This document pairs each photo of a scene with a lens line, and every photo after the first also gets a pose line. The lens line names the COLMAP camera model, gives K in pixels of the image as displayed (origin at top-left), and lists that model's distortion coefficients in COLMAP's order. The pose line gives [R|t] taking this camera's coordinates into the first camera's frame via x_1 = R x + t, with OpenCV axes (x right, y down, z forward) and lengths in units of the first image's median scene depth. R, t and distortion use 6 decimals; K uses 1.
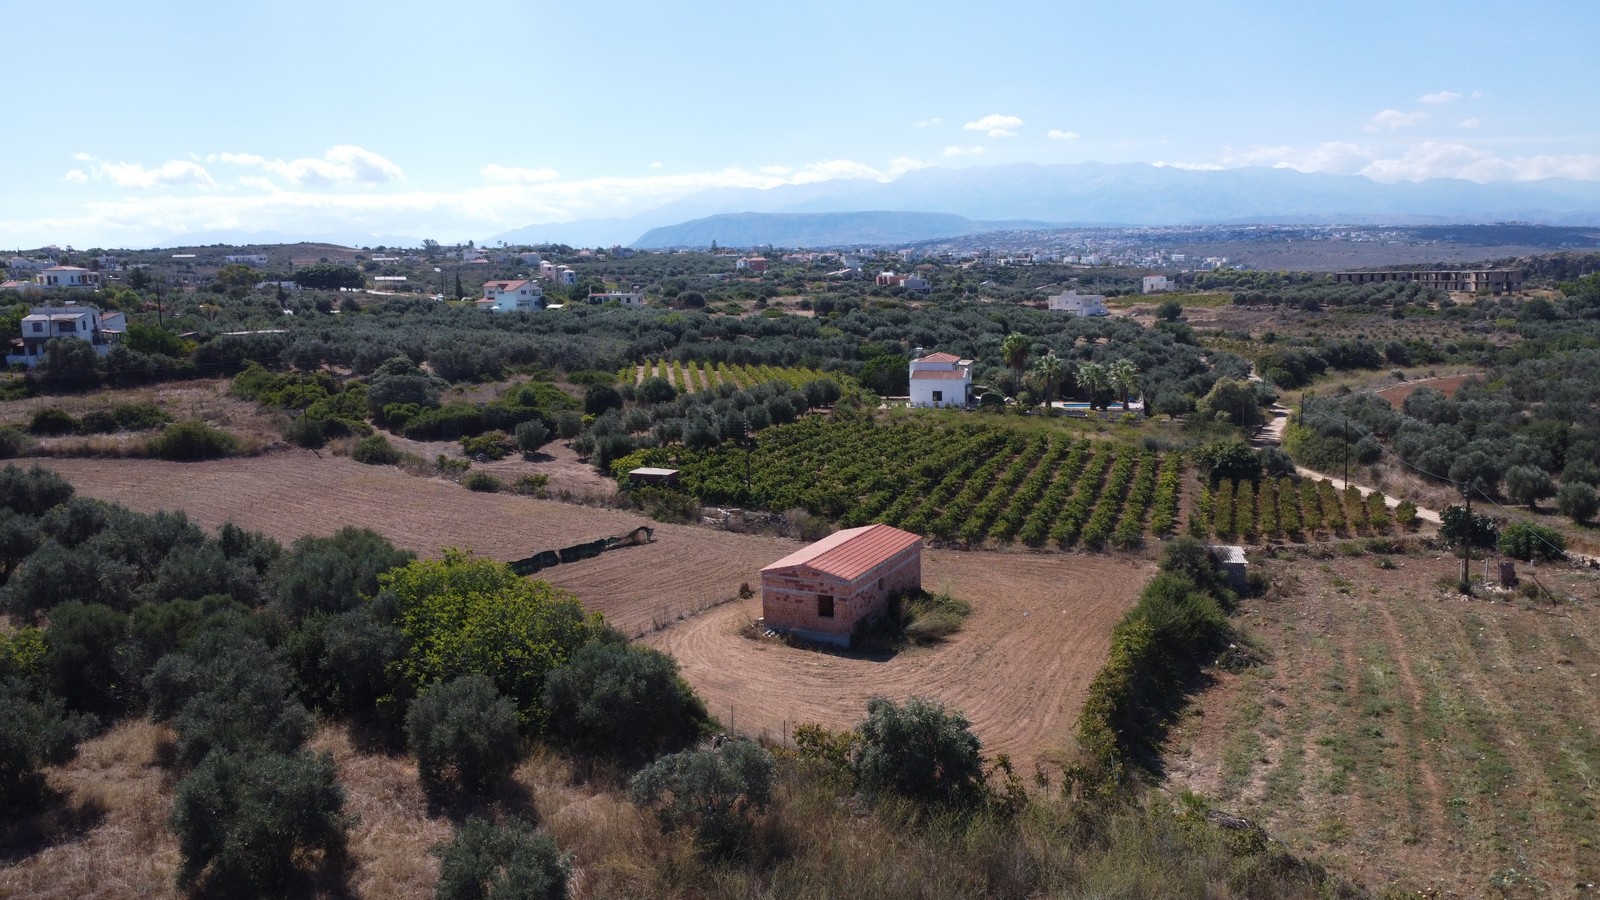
lens RADIAL K [[1207.1, 0, 817.1], [0, 1207.1, 458.7], [0, 0, 1]] dist [0.004936, -0.006883]
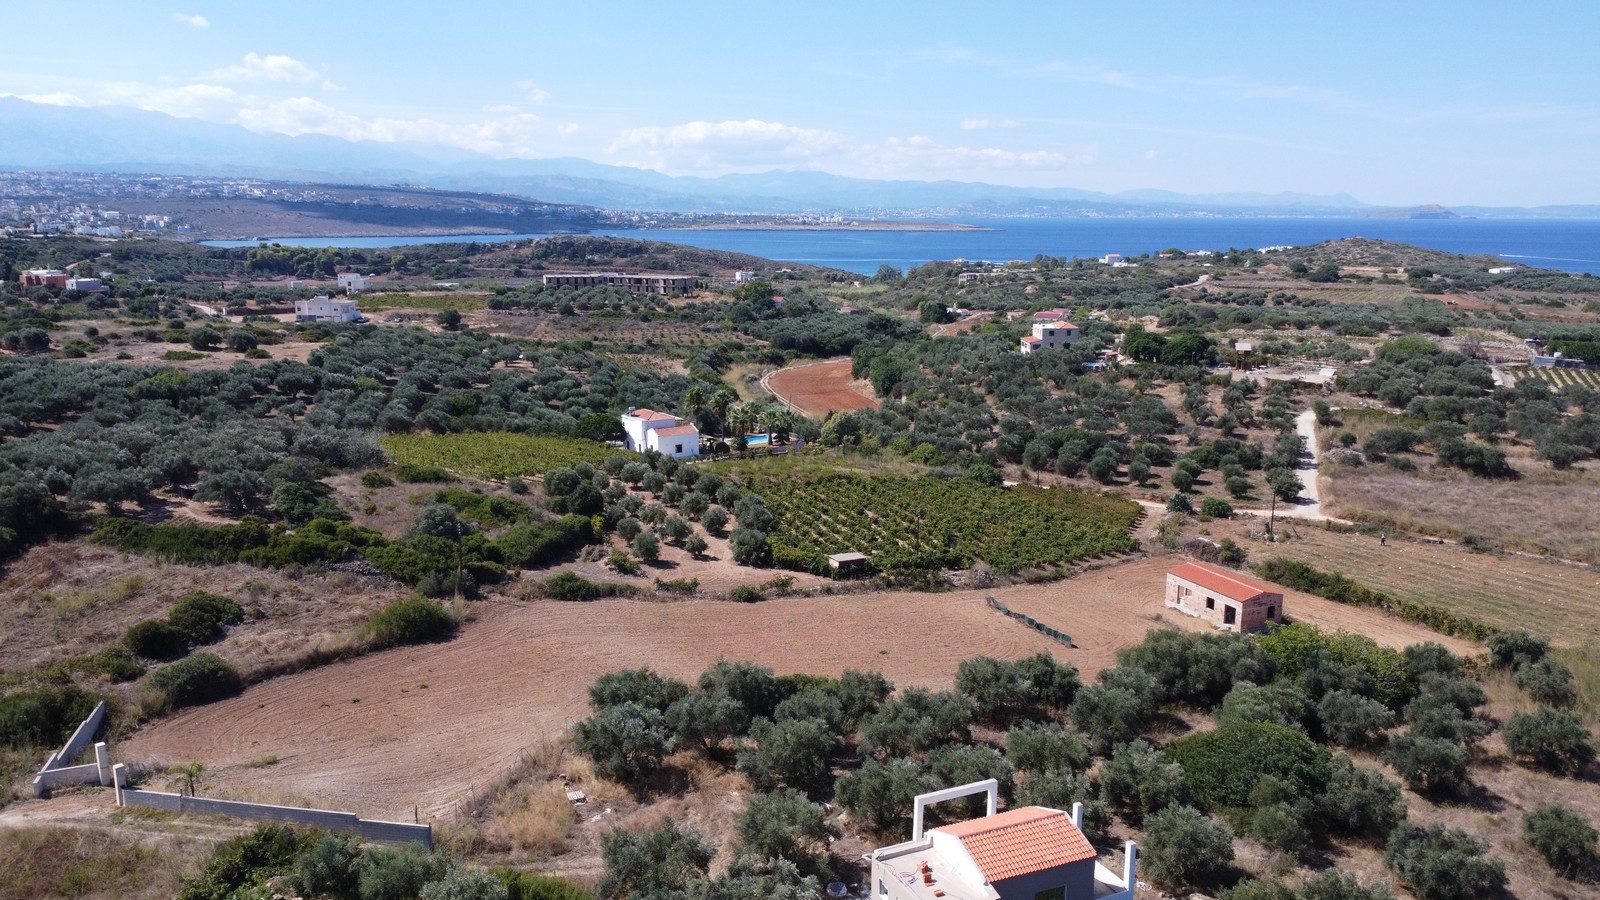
lens RADIAL K [[1207.1, 0, 807.8], [0, 1207.1, 450.1], [0, 0, 1]] dist [0.004936, -0.006883]
pose [[0.662128, -0.118963, 0.739888, -0.804885], [0.095231, 0.992672, 0.074385, -0.147855], [-0.743315, 0.021208, 0.668605, 0.132178]]
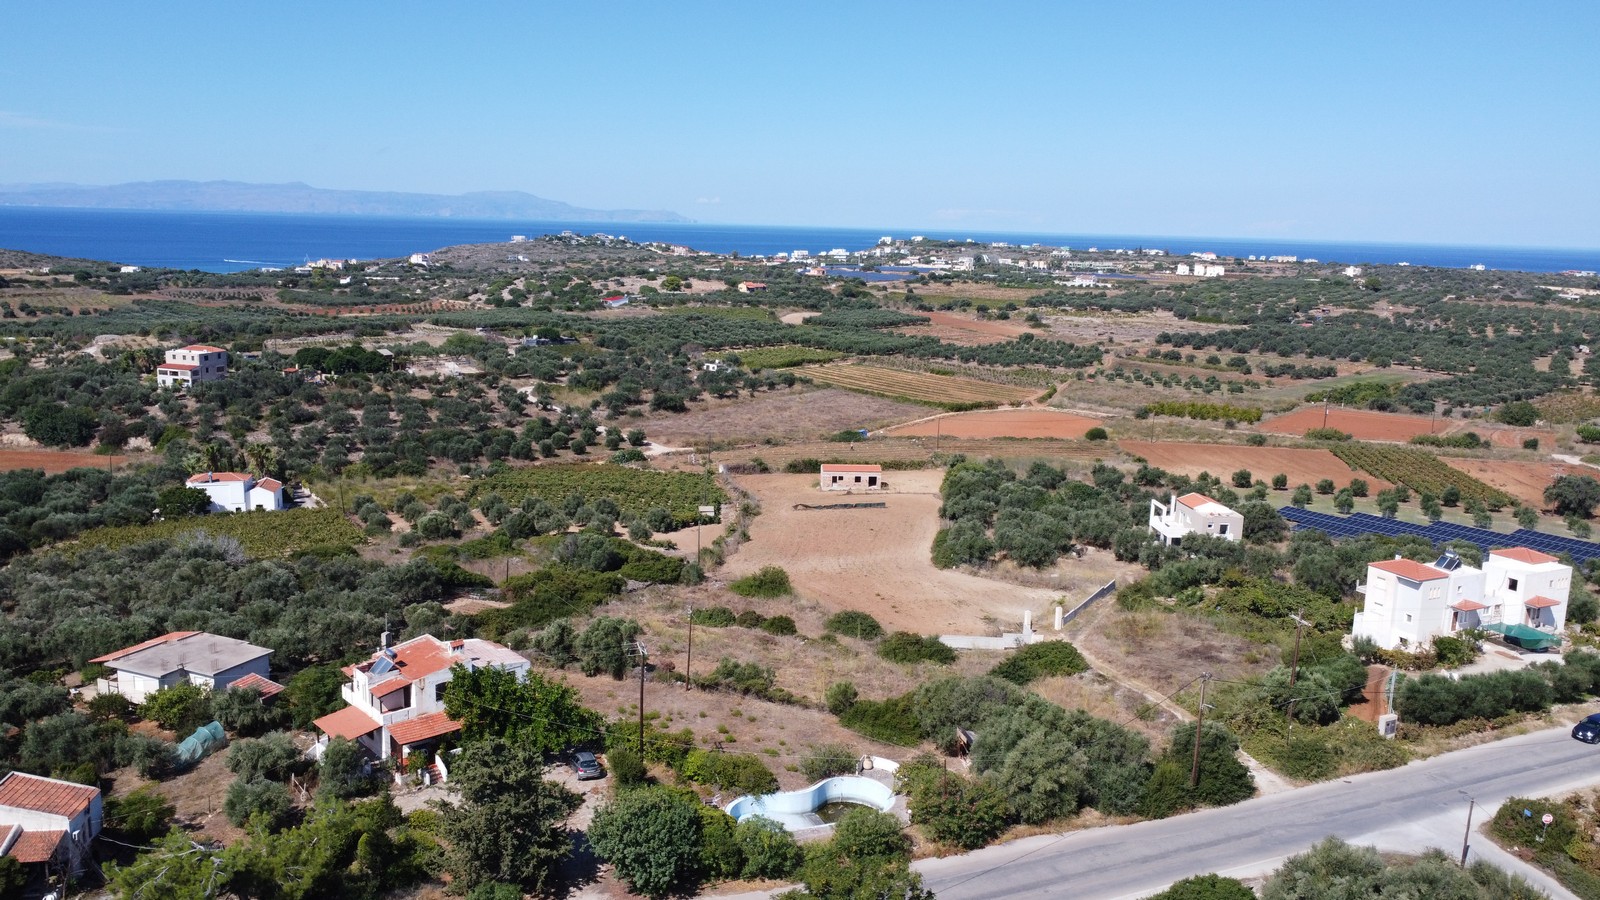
lens RADIAL K [[1207.1, 0, 807.6], [0, 1207.1, 455.2], [0, 0, 1]] dist [0.004936, -0.006883]
pose [[-0.472405, -0.155890, 0.867486, -1.331544], [0.121532, 0.963311, 0.239293, -0.364933], [-0.872963, 0.218471, -0.436127, 1.222793]]
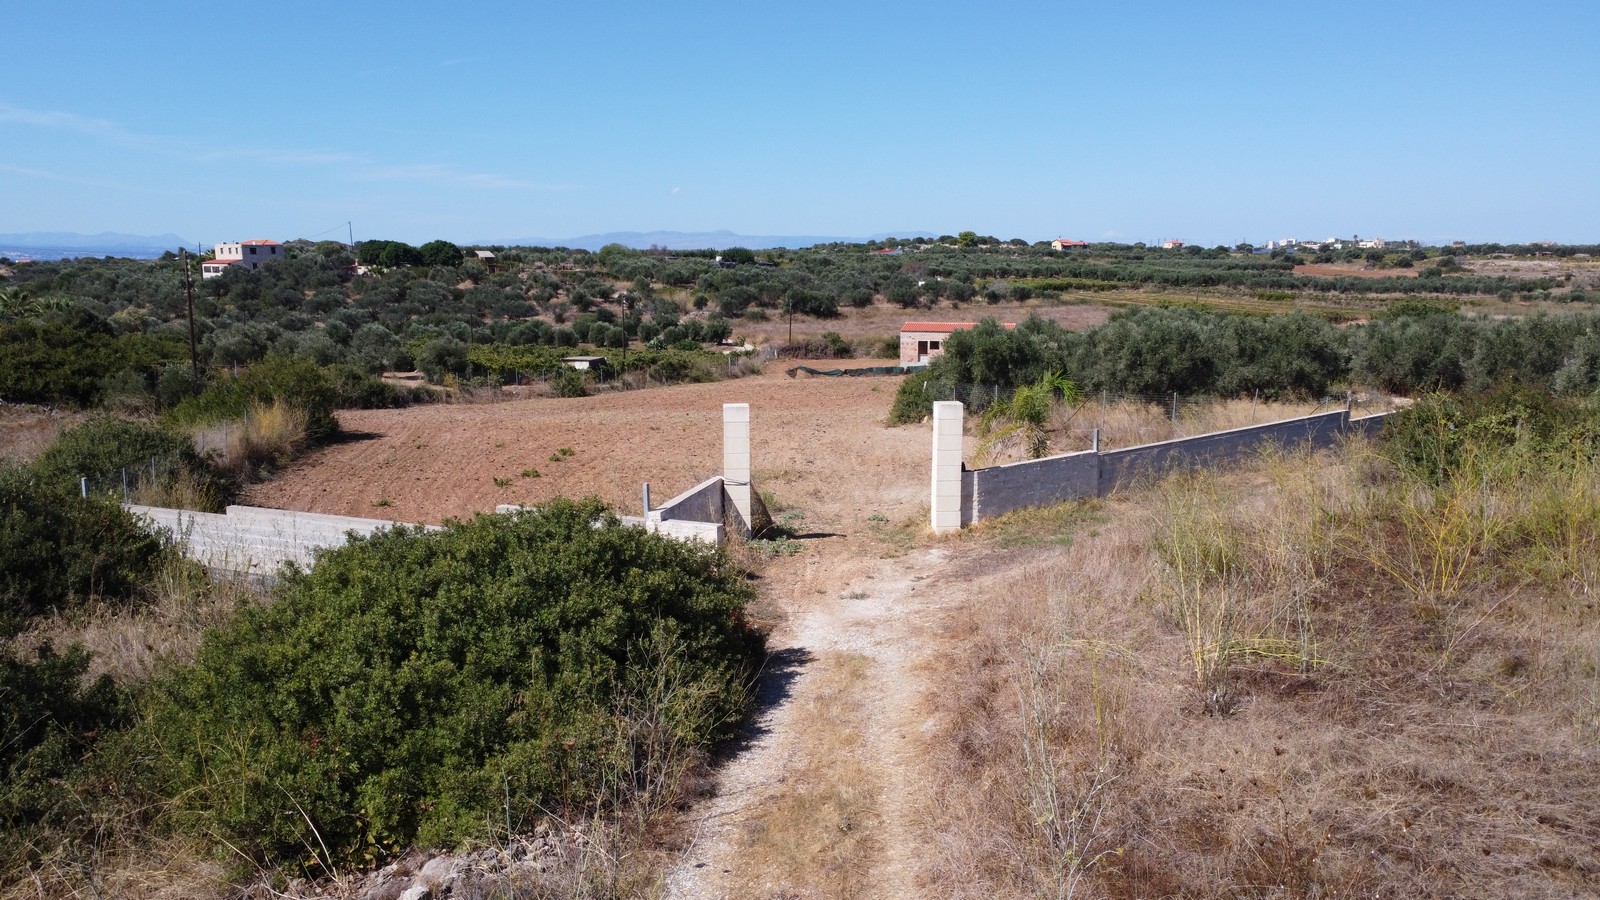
lens RADIAL K [[1207.1, 0, 807.8], [0, 1207.1, 454.0], [0, 0, 1]] dist [0.004936, -0.006883]
pose [[-0.164631, -0.136304, 0.976892, -0.793992], [0.156753, 0.974203, 0.162346, -0.030883], [-0.973820, 0.179858, -0.139018, 0.720152]]
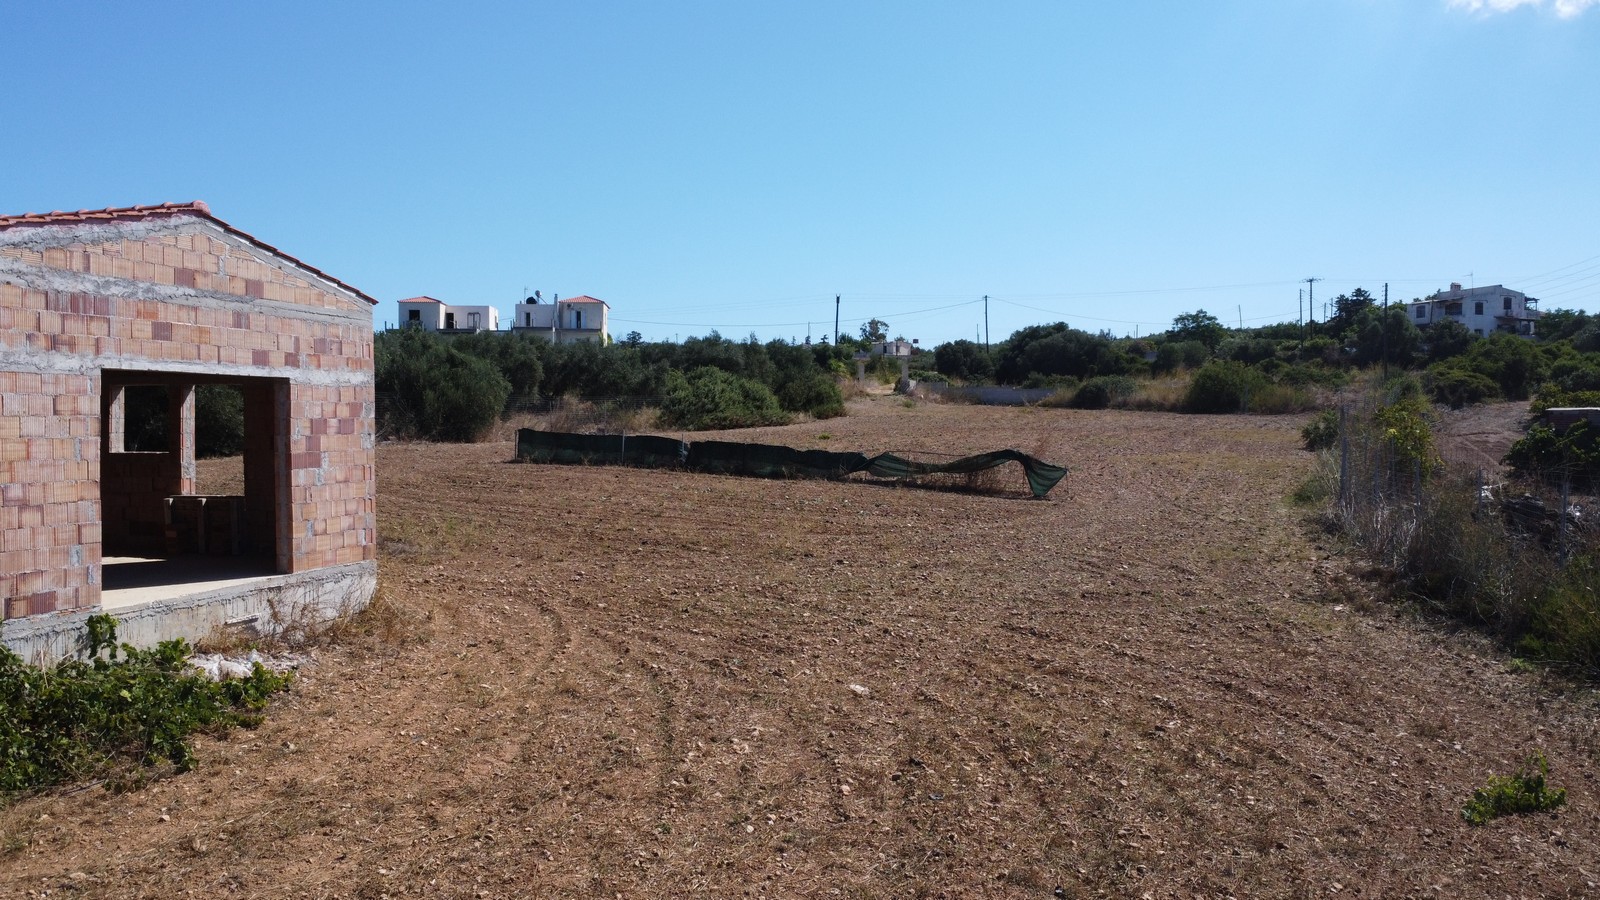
lens RADIAL K [[1207.1, 0, 811.7], [0, 1207.1, 448.2], [0, 0, 1]] dist [0.004936, -0.006883]
pose [[0.134814, 0.033320, -0.990310, 0.114418], [-0.152919, 0.988160, 0.012430, 0.036963], [0.979000, 0.149762, 0.138314, 0.549736]]
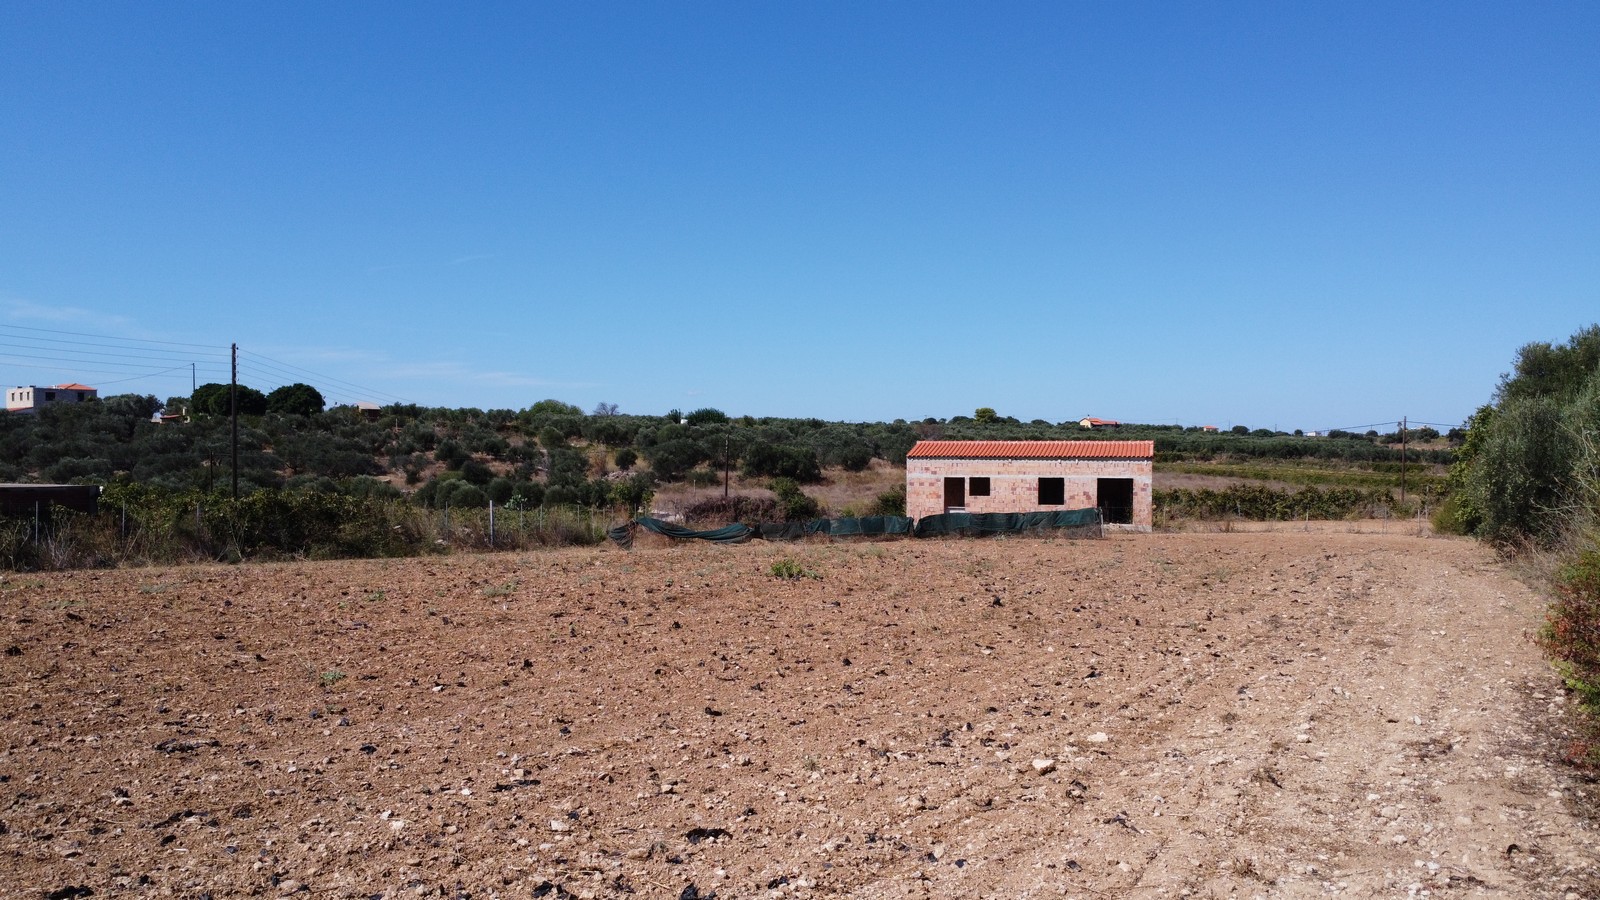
lens RADIAL K [[1207.1, 0, 810.5], [0, 1207.1, 438.6], [0, 0, 1]] dist [0.004936, -0.006883]
pose [[-0.158023, 0.035766, 0.986787, -0.366164], [0.151911, 0.988327, -0.011494, 0.024928], [-0.975680, 0.148088, -0.161612, 0.620753]]
